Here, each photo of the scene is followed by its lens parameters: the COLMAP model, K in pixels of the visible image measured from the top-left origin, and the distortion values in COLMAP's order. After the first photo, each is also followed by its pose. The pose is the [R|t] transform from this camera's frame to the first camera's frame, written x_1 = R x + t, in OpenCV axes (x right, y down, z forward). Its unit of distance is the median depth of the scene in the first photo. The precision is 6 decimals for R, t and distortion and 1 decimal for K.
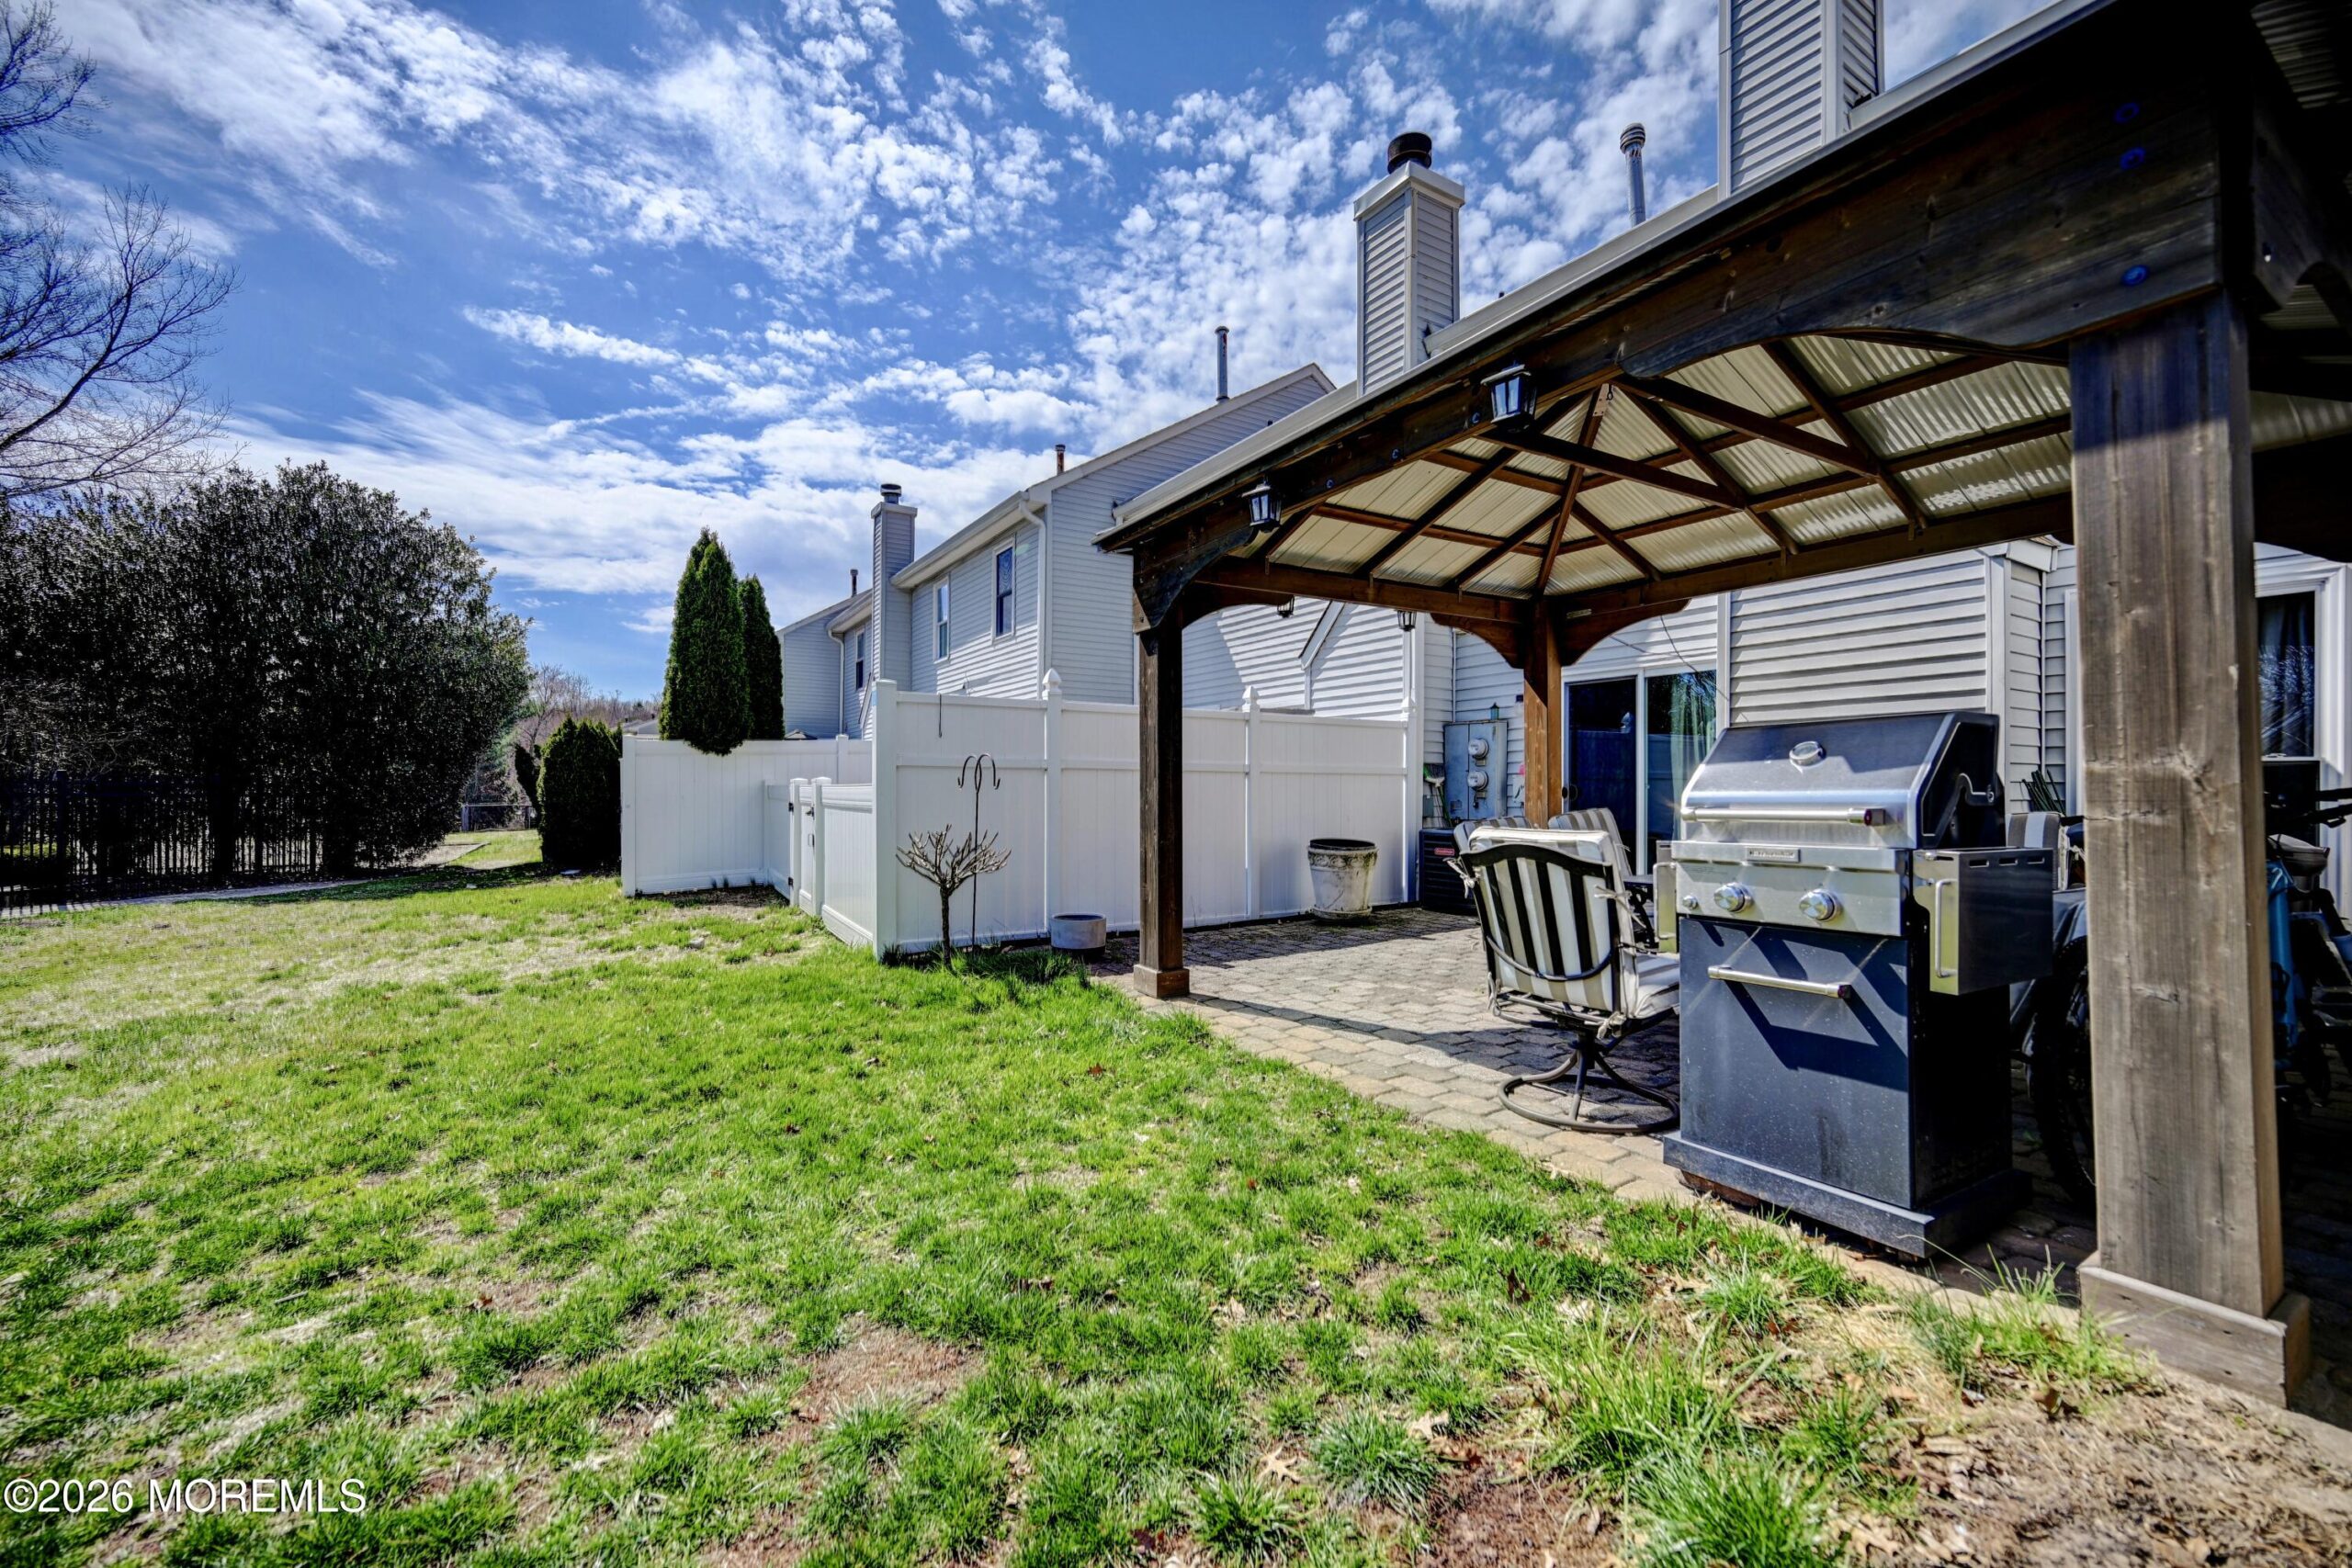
lens RADIAL K [[933.5, 0, 1176.0], [0, 933.5, 784.0], [0, 0, 1]] dist [0.000394, 0.000021]
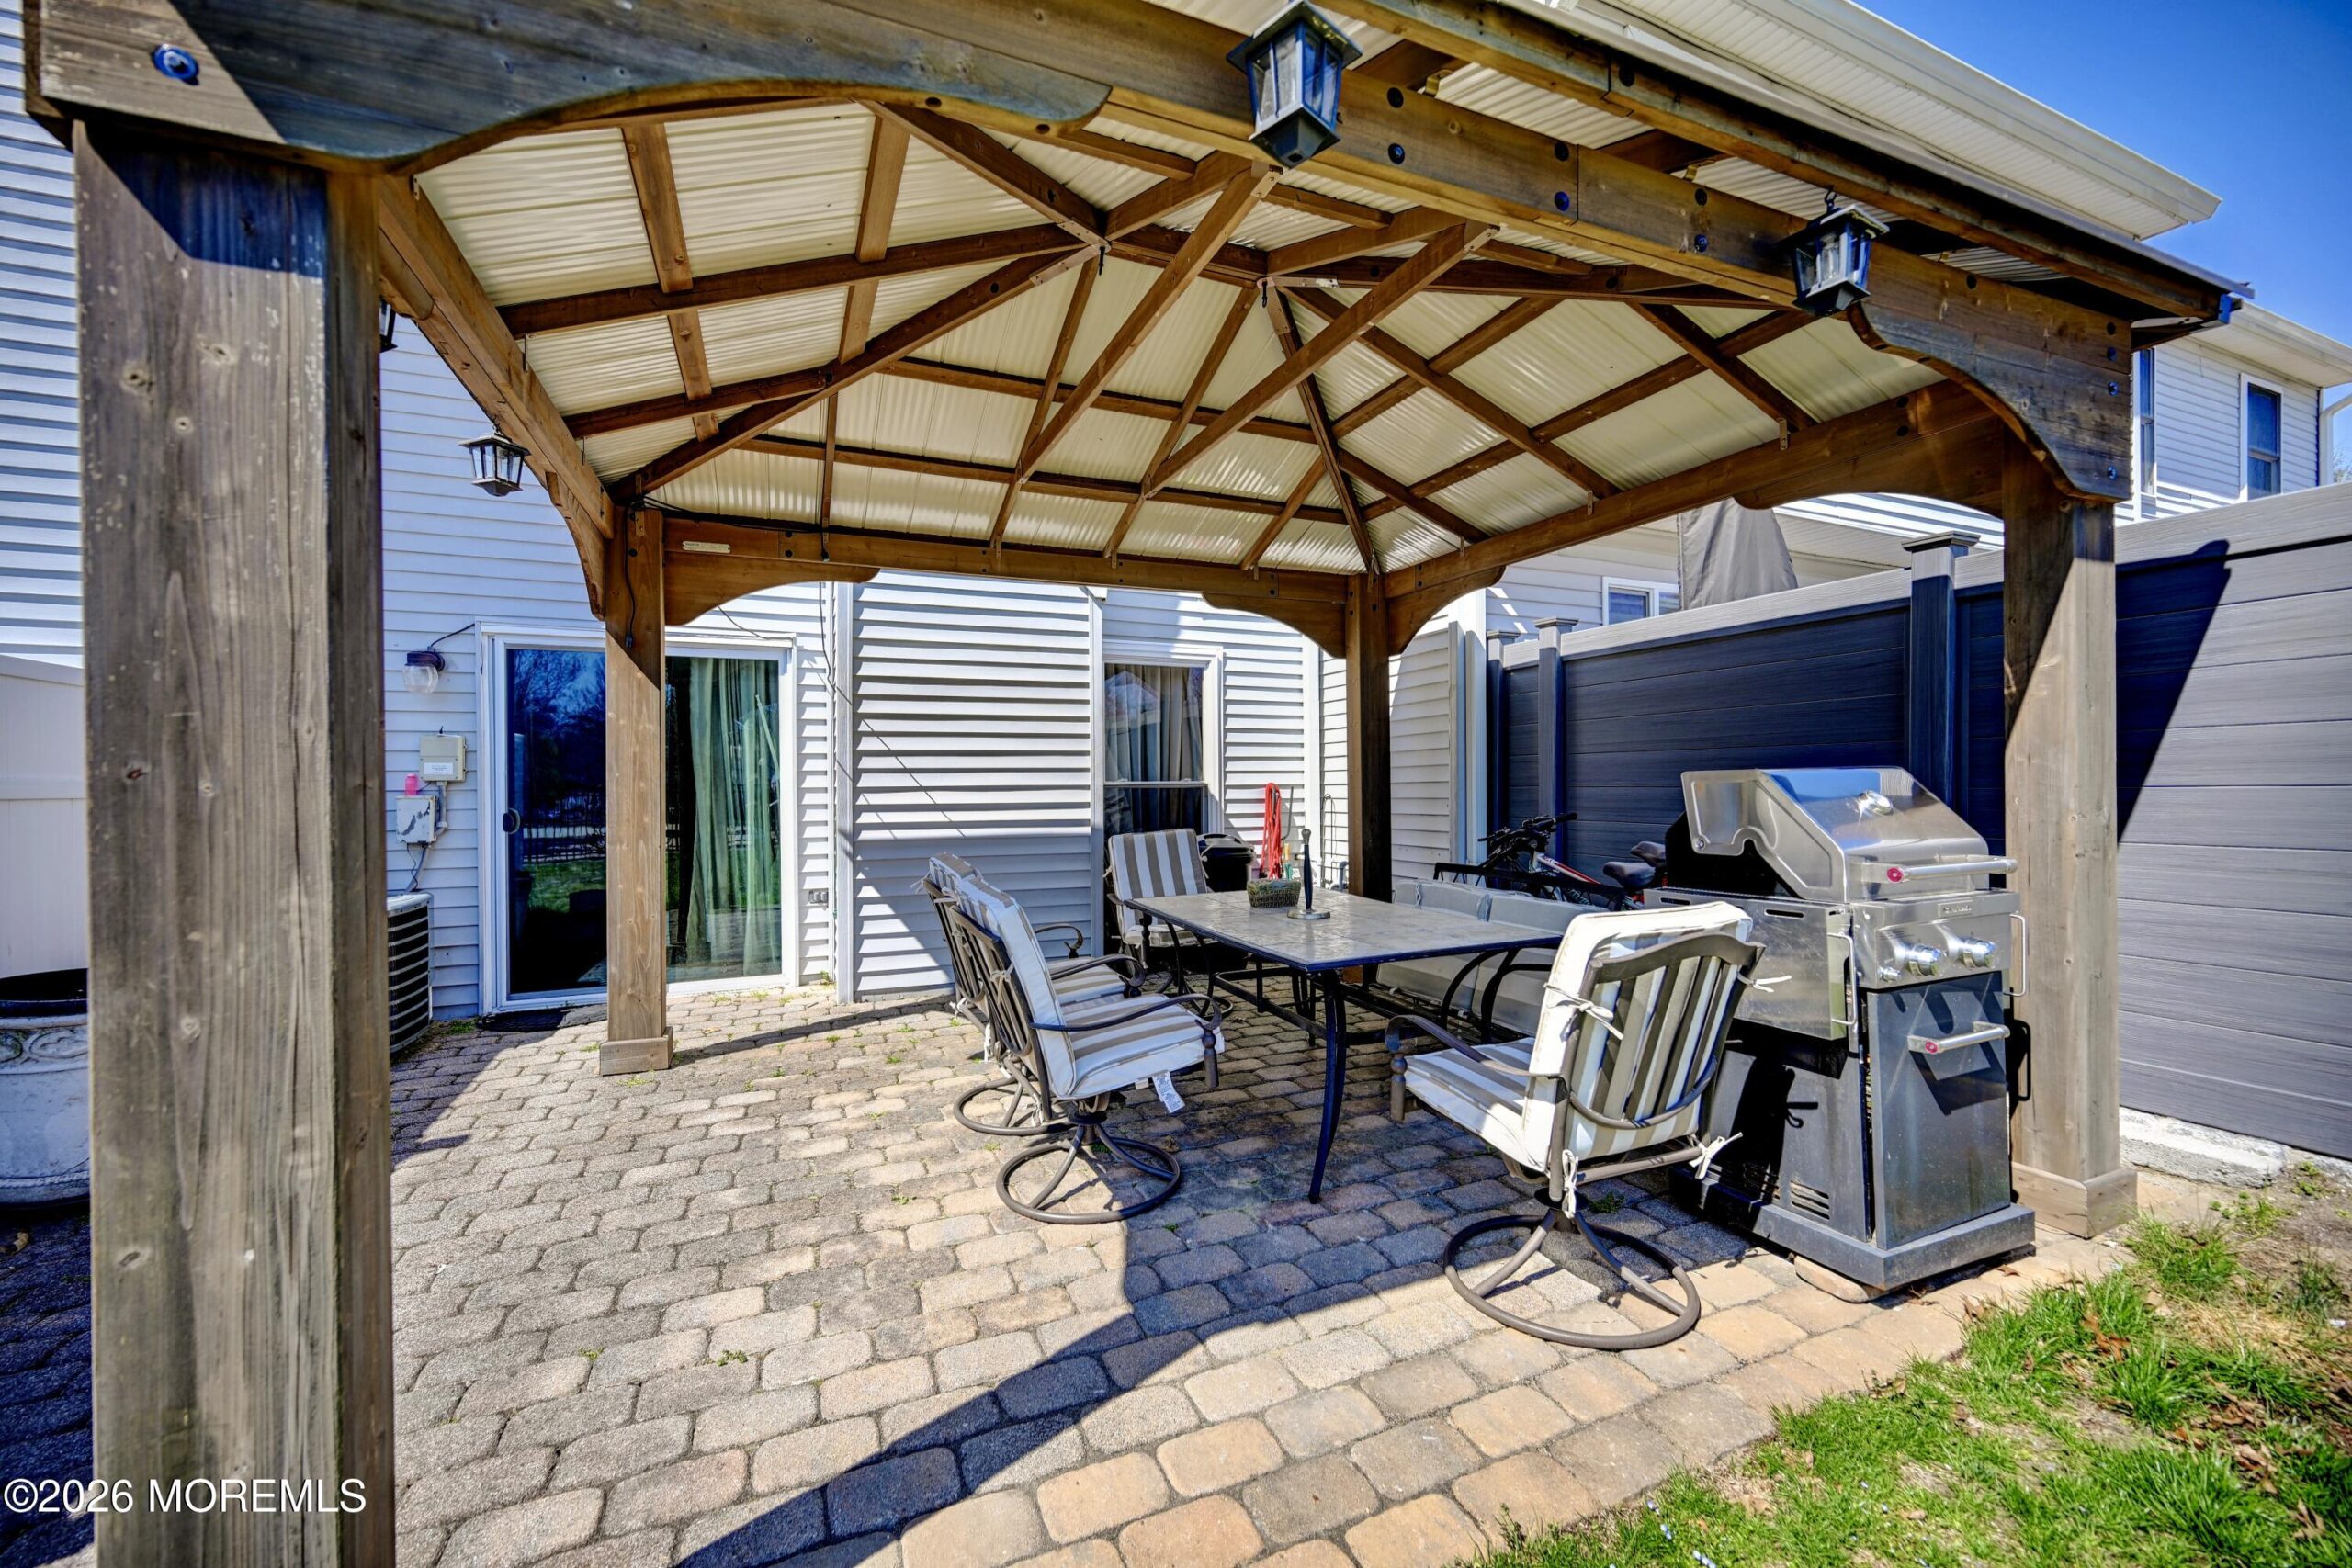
lens RADIAL K [[933.5, 0, 1176.0], [0, 933.5, 784.0], [0, 0, 1]] dist [0.000394, 0.000021]
pose [[0.155576, -0.001358, 0.987823, -0.260123], [0.002823, 0.999996, 0.000930, -0.033334], [-0.987820, 0.002644, 0.155579, 0.973918]]
